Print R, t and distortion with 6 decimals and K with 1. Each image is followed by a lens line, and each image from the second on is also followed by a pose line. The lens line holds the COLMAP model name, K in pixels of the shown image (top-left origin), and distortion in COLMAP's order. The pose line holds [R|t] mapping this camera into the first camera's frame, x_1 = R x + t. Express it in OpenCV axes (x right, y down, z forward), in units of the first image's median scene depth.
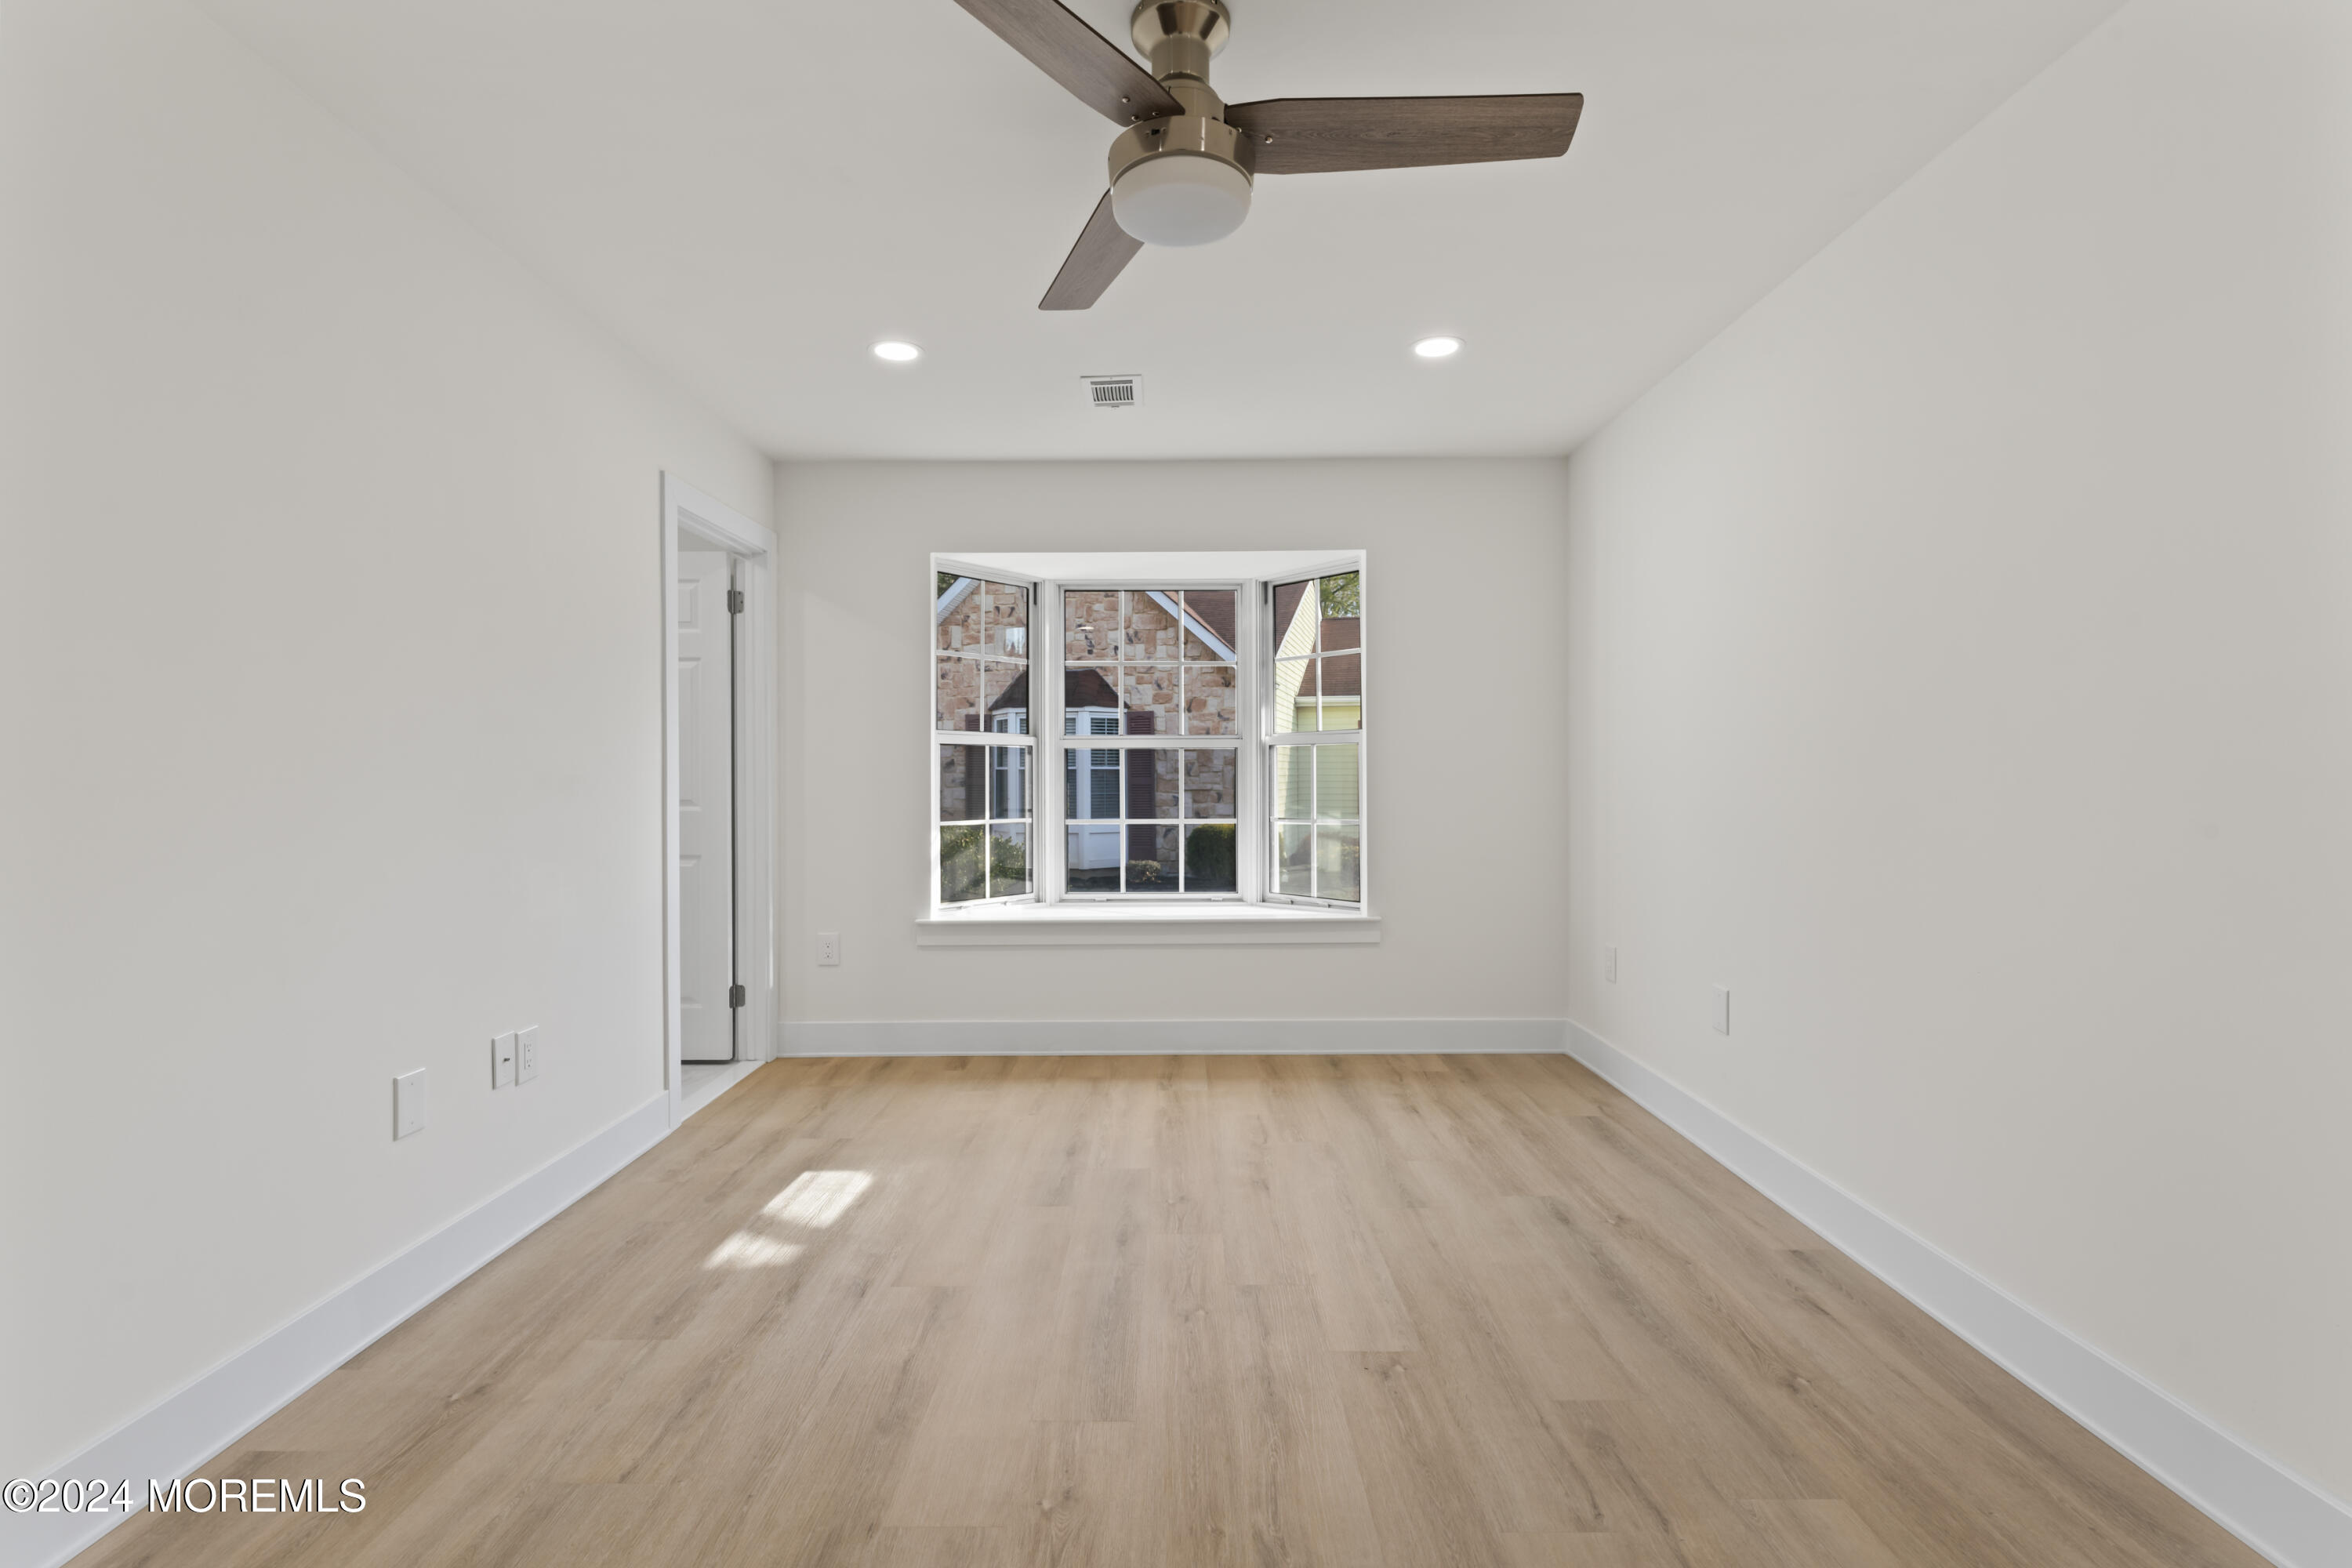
lens RADIAL K [[1044.5, 0, 1196.1], [0, 1044.5, 773.3], [0, 0, 1]] dist [-0.009653, -0.000004]
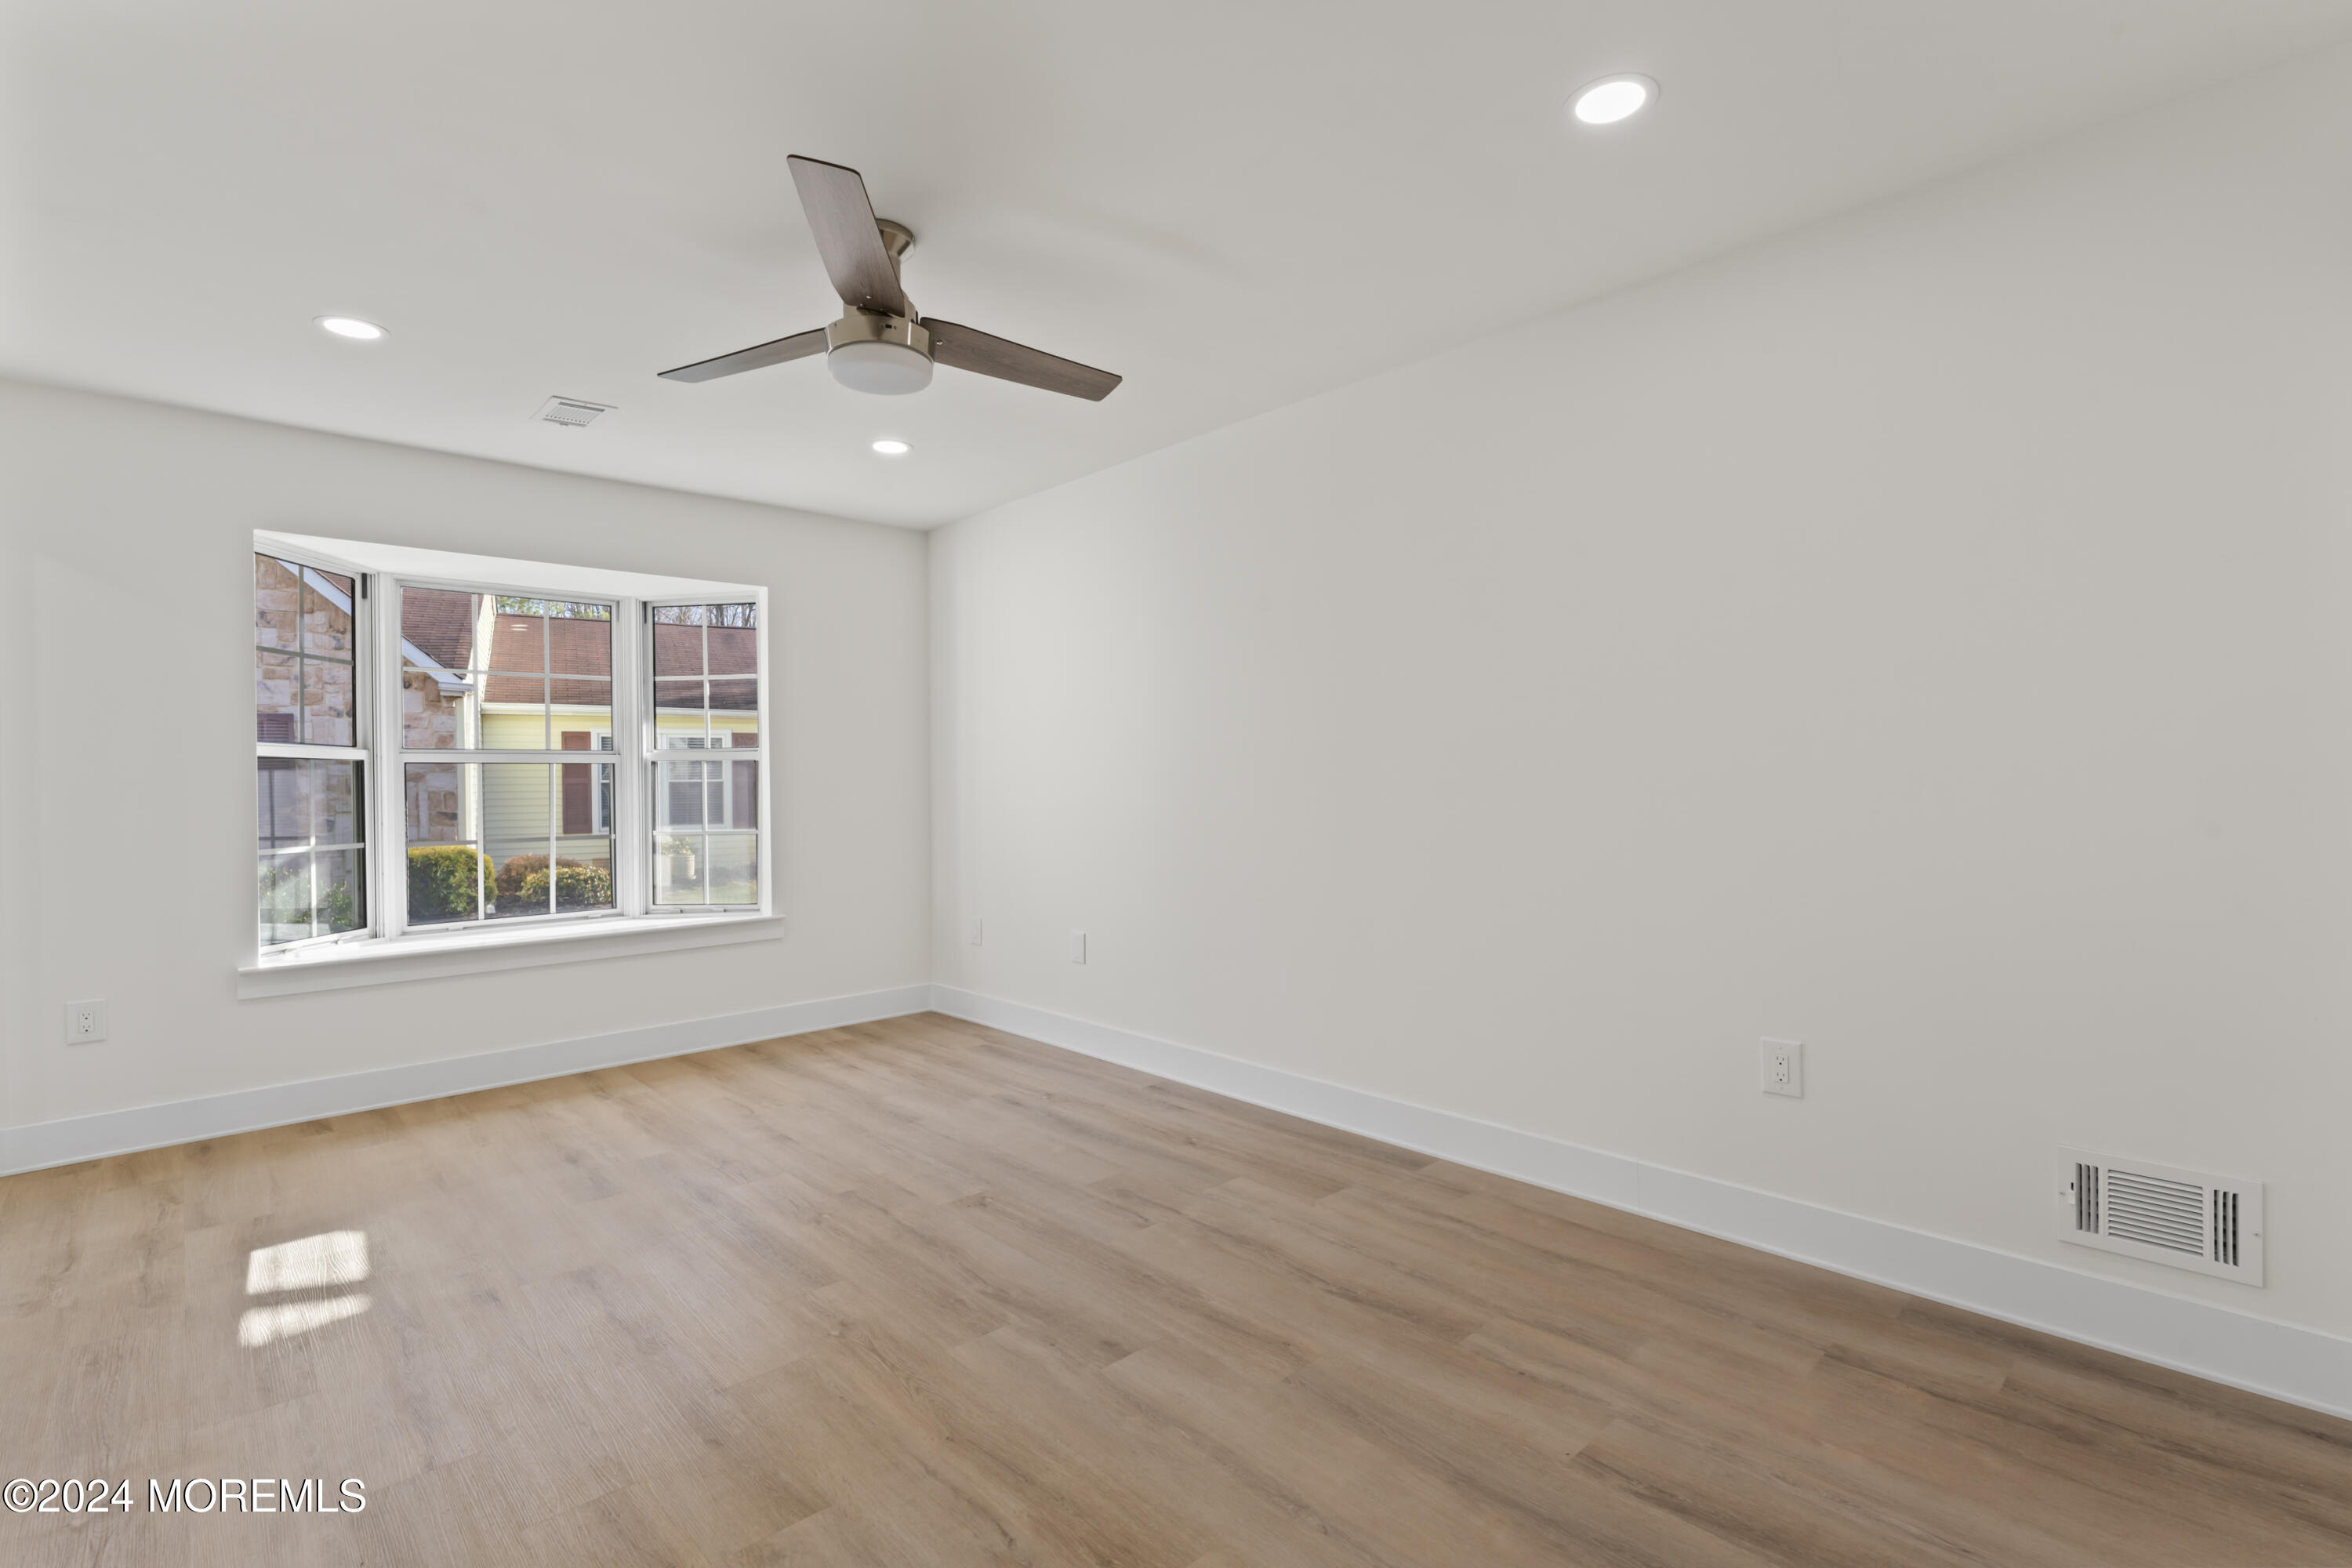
lens RADIAL K [[1027.9, 0, 1176.0], [0, 1027.9, 784.0], [0, 0, 1]] dist [-0.009732, -0.000048]
pose [[0.731890, -0.006805, 0.681389, -0.338131], [0.008898, 0.999960, 0.000429, -0.000473], [-0.681365, 0.005749, 0.731922, -0.127296]]
